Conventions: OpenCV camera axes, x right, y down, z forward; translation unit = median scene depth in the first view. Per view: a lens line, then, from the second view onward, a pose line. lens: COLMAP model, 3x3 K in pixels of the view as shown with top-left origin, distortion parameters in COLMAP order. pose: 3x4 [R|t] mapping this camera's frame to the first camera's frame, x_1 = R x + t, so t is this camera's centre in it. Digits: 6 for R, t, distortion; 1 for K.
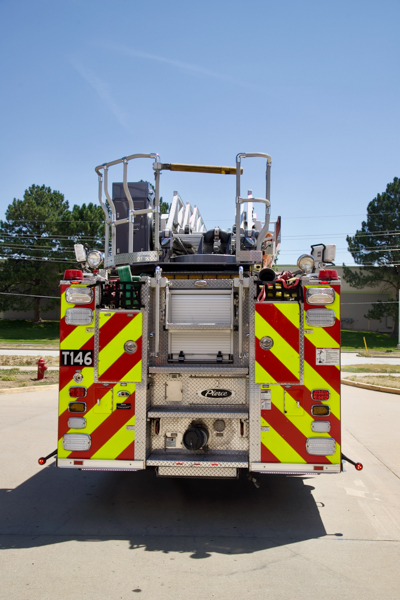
lens RADIAL K [[656.0, 0, 200.0], [0, 656.0, 300.0], [0, 0, 1]] dist [0.009929, 0.006498]
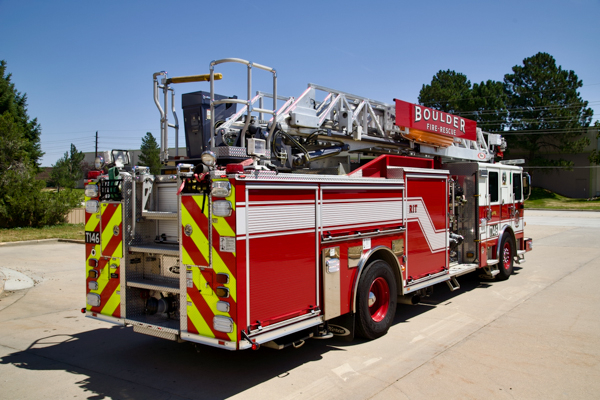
lens RADIAL K [[546.6, 0, 315.8], [0, 546.6, 198.6], [0, 0, 1]] dist [0.017469, 0.005296]
pose [[0.841840, -0.005616, -0.539698, 0.802333], [0.038771, 0.997992, 0.050093, -0.029027], [0.538332, -0.063095, 0.840367, 0.313847]]
